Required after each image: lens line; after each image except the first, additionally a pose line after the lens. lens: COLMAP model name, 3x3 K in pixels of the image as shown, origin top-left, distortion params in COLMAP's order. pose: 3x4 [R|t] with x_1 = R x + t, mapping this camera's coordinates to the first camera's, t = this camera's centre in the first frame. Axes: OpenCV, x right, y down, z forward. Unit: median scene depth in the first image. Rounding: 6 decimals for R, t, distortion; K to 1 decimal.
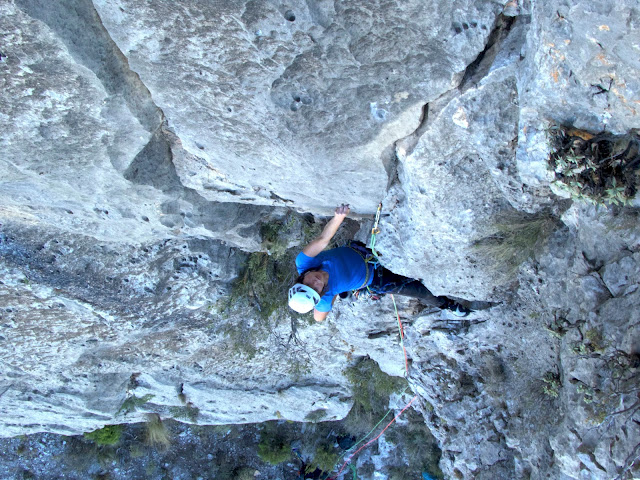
lens RADIAL K [[1022.3, 0, 319.8], [0, 1022.3, 238.8], [0, 0, 1]] dist [0.033494, 0.000000]
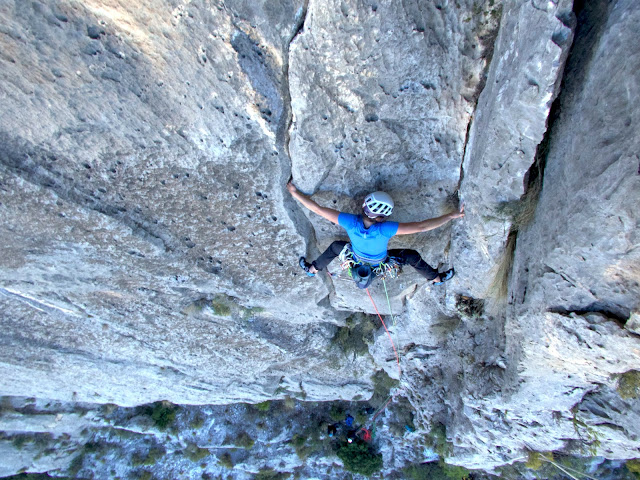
lens RADIAL K [[470.9, 0, 315.7], [0, 470.9, 237.4], [0, 0, 1]] dist [-0.026562, 0.024111]
pose [[0.997305, -0.007107, -0.073021, -0.036990], [-0.005041, 0.986306, -0.164848, -0.010935], [0.073192, 0.164772, 0.983612, -0.179808]]
